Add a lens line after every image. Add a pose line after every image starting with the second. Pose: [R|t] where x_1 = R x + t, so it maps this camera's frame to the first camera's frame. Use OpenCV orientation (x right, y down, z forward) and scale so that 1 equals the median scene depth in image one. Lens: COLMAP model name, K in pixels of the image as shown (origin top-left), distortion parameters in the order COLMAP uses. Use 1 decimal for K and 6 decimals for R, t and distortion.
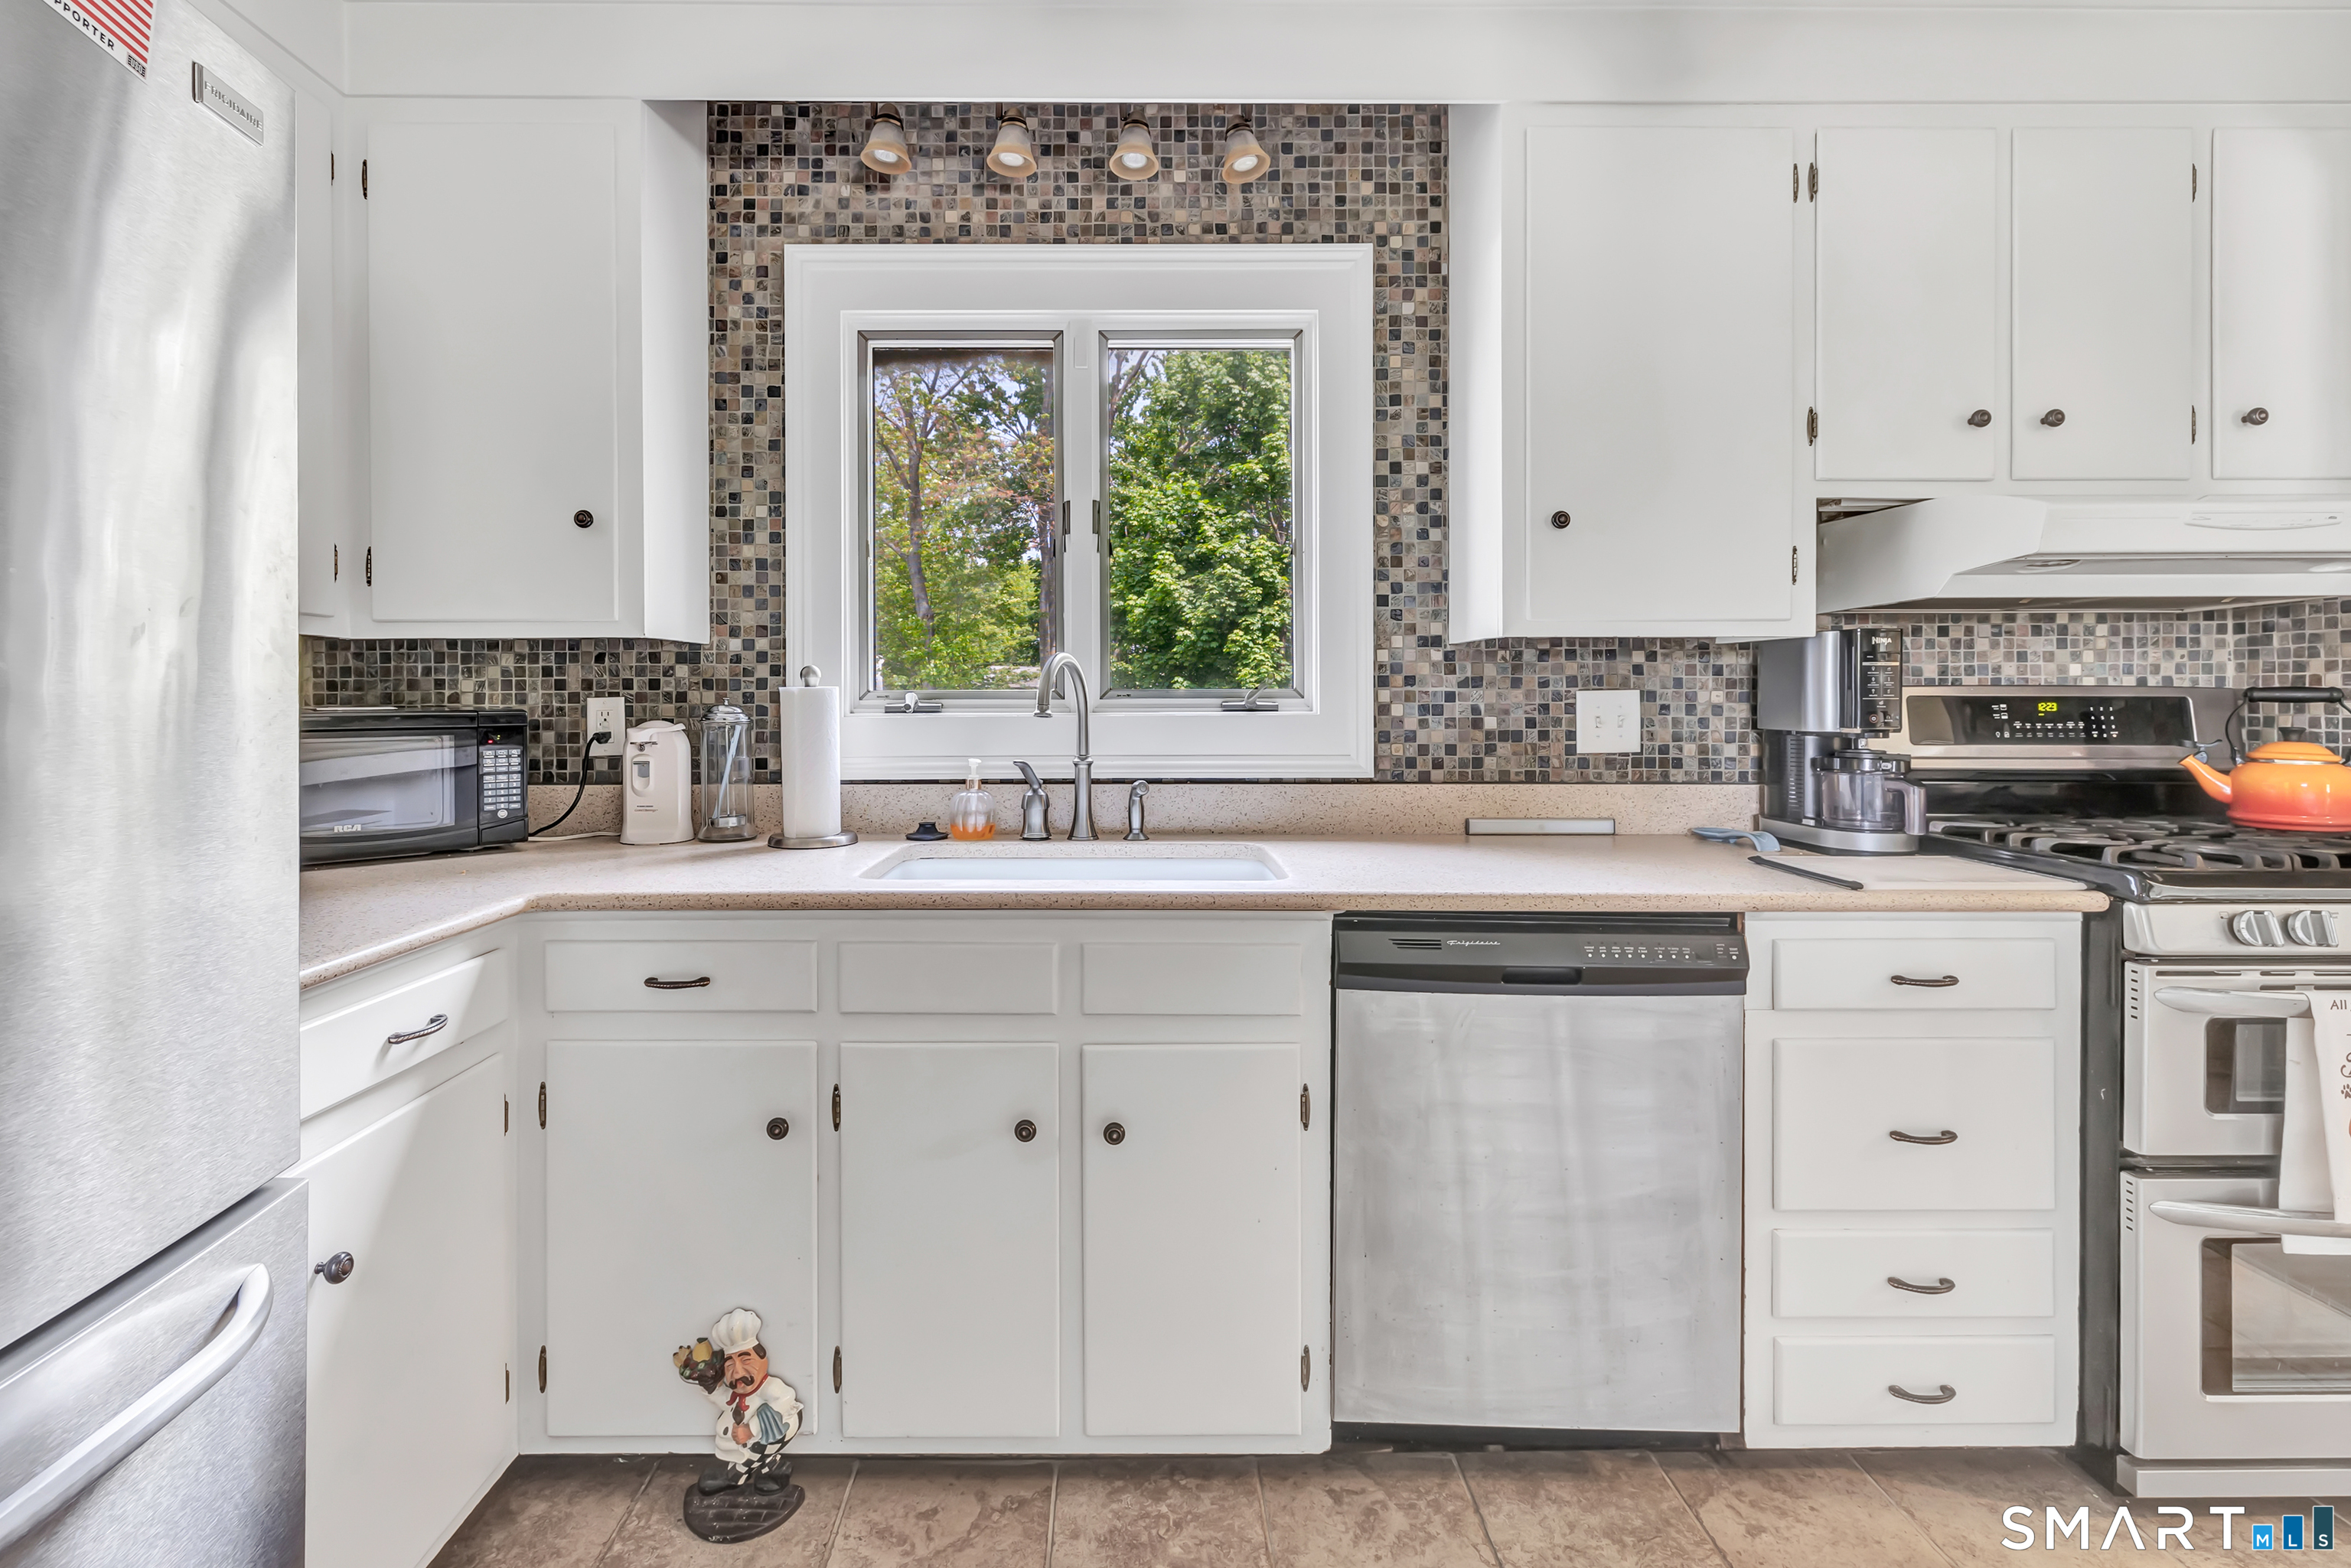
lens RADIAL K [[1040.6, 0, 1128.3], [0, 1040.6, 695.8], [0, 0, 1]] dist [-0.000946, 0.000008]
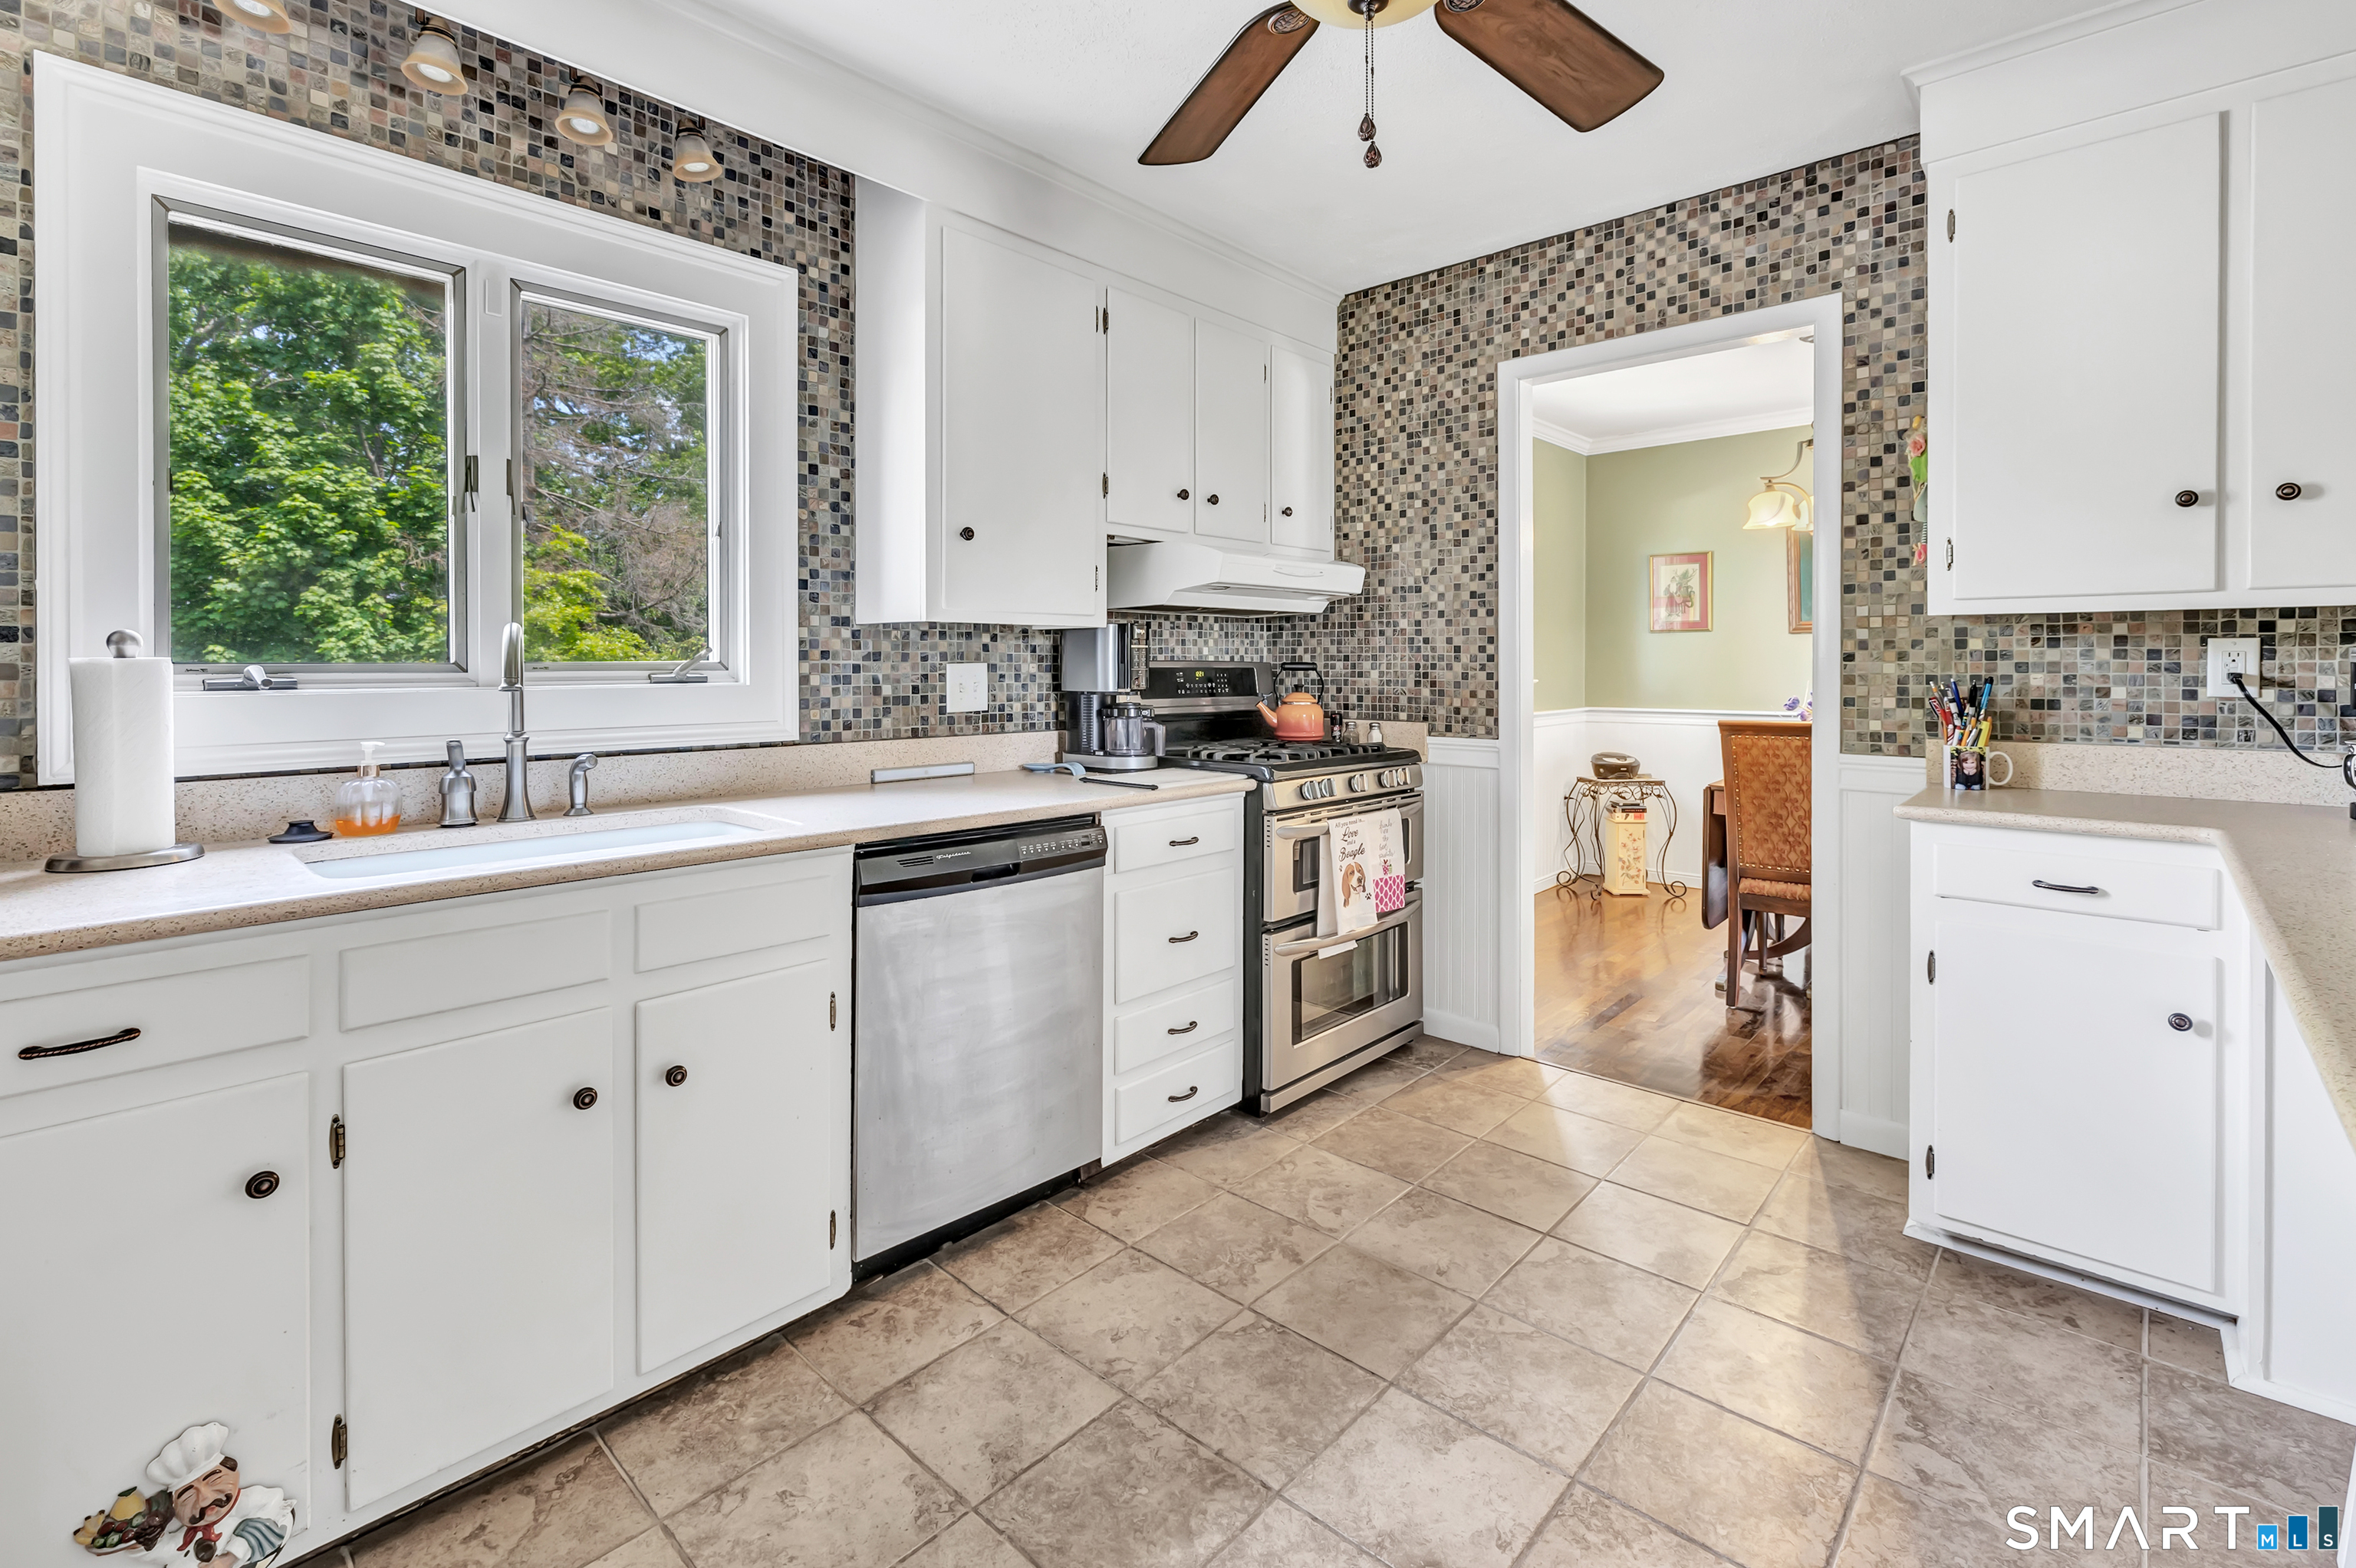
lens RADIAL K [[1062.0, 0, 1168.9], [0, 1062.0, 666.2], [0, 0, 1]] dist [-0.001897, -0.000490]
pose [[0.682200, -0.000633, 0.731165, -0.333523], [0.001645, 0.999998, -0.000669, -0.000362], [-0.731164, 0.001659, 0.682200, -0.085594]]
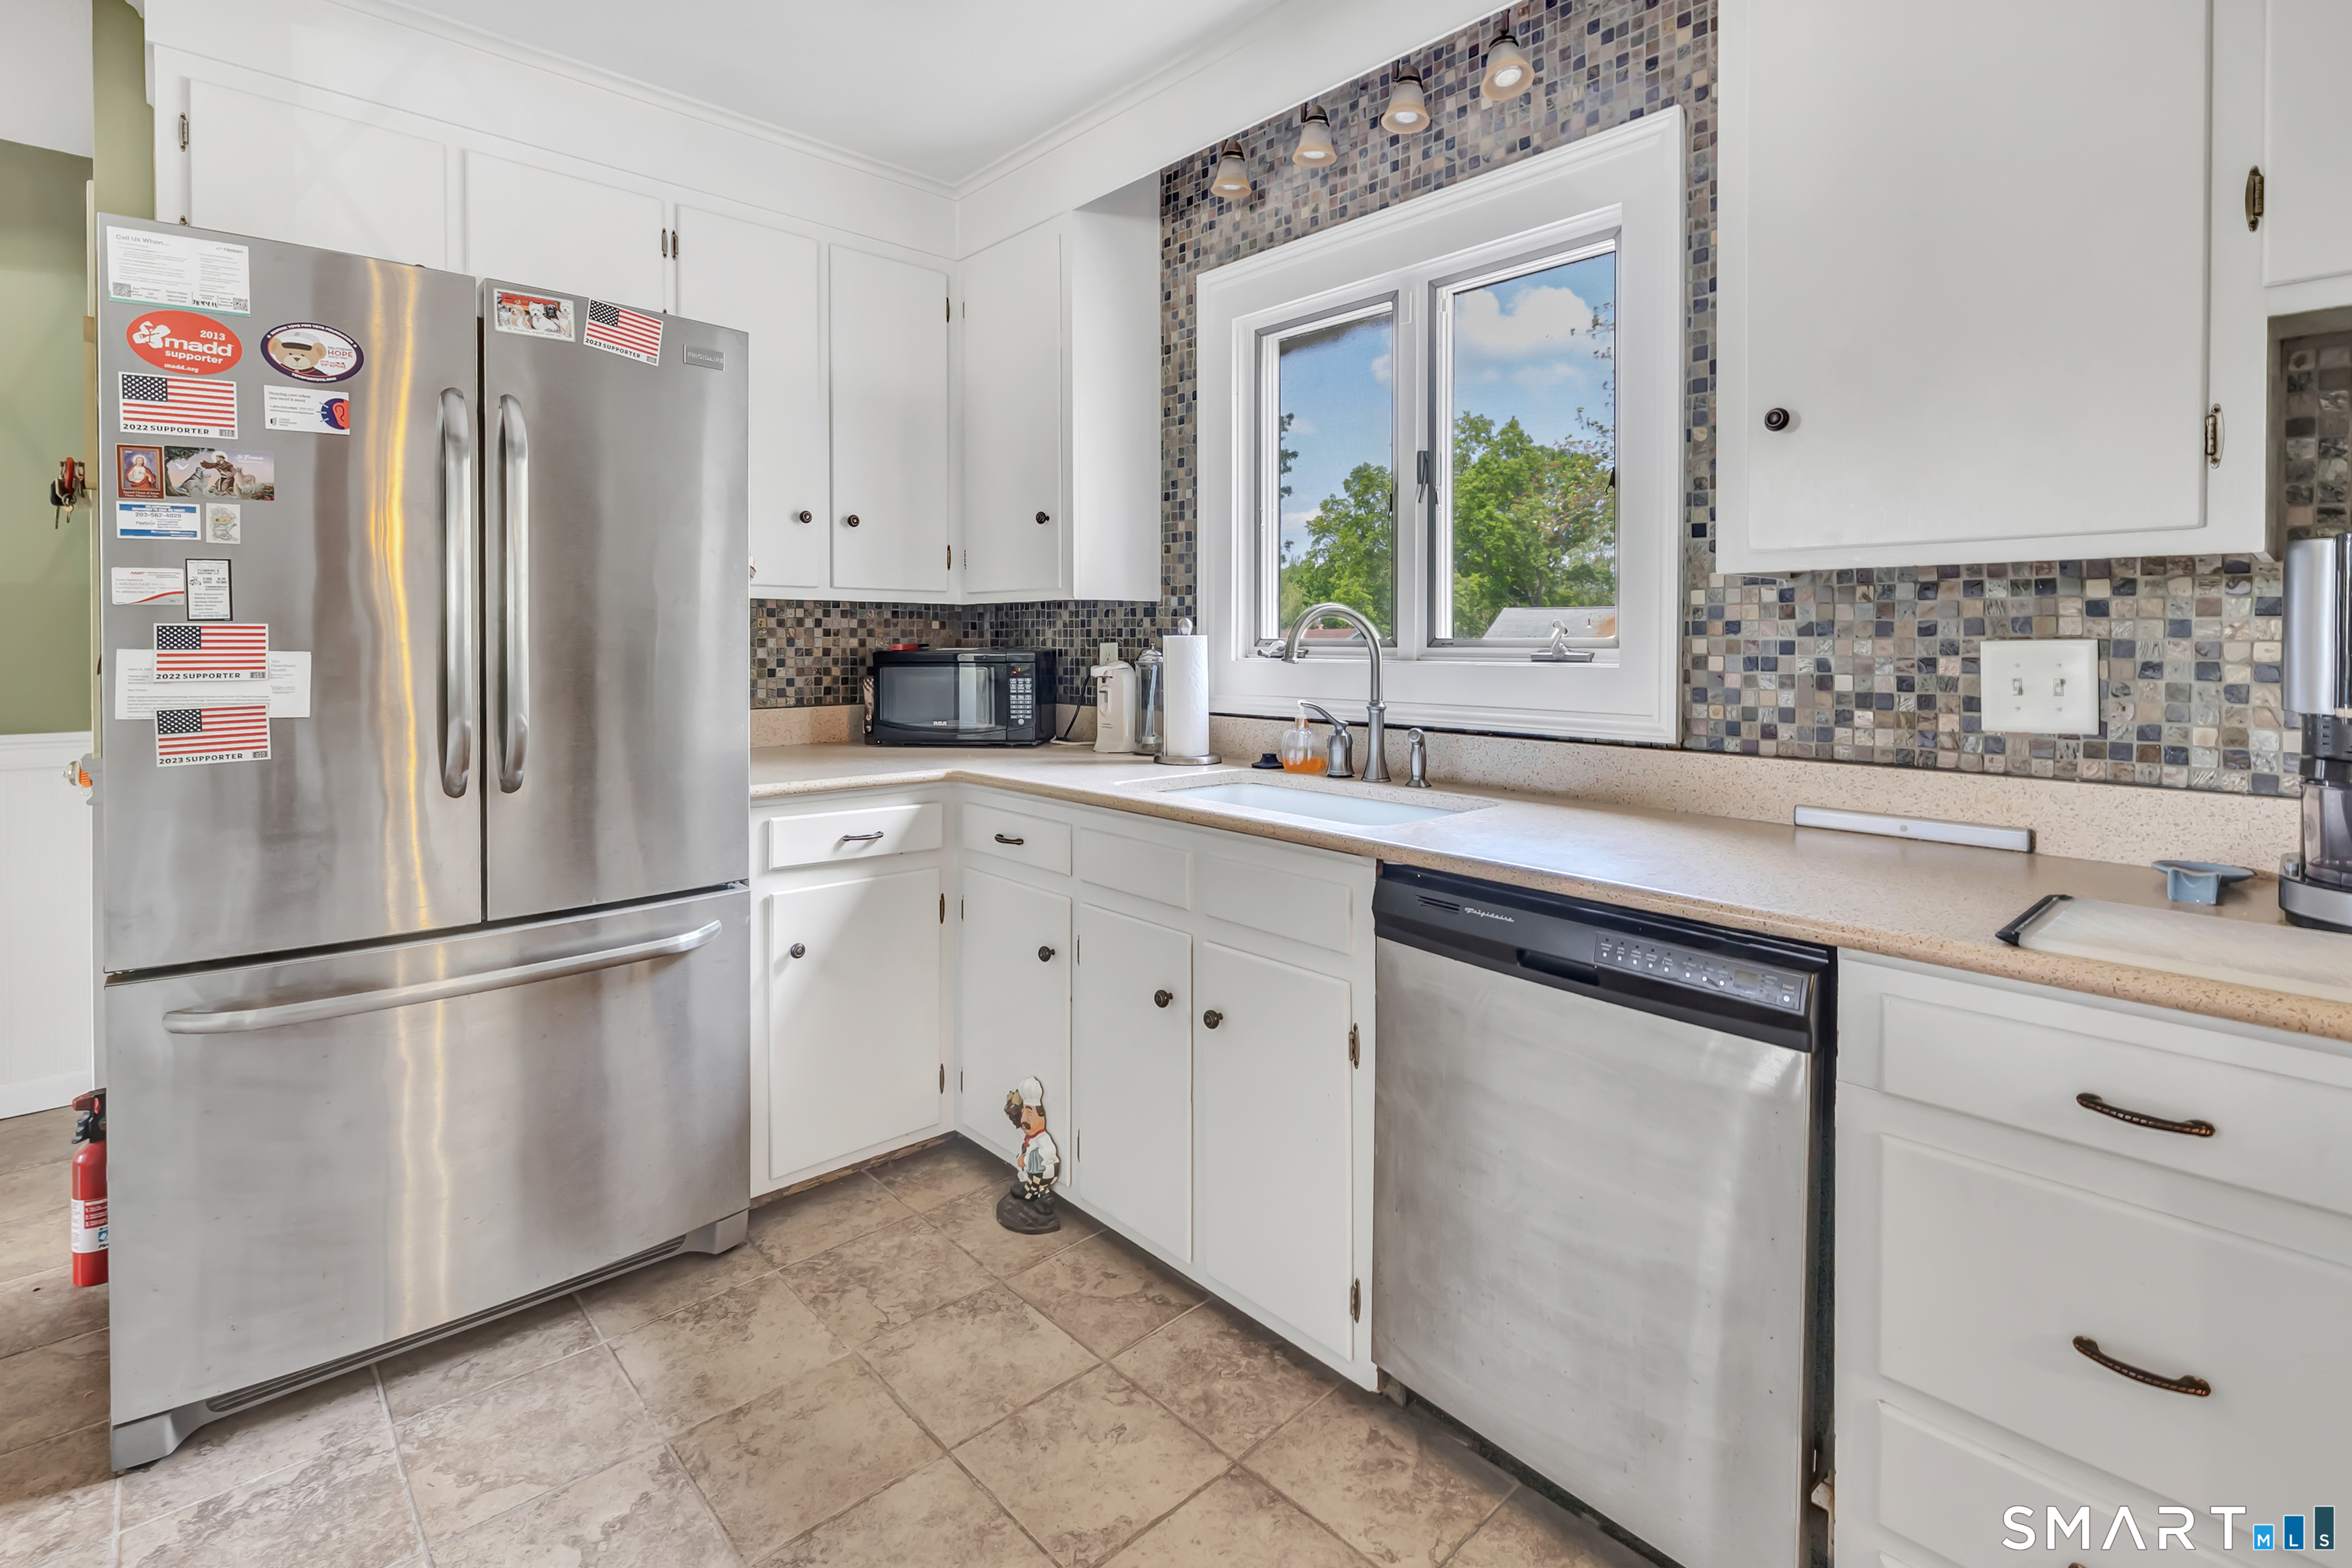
lens RADIAL K [[1106.4, 0, 1136.0], [0, 1106.4, 646.1], [0, 0, 1]] dist [0.001992, -0.000040]
pose [[0.657853, 0.007535, -0.753108, 0.615751], [-0.003650, 0.999970, 0.006817, -0.004058], [0.753137, -0.001736, 0.657861, 0.085881]]
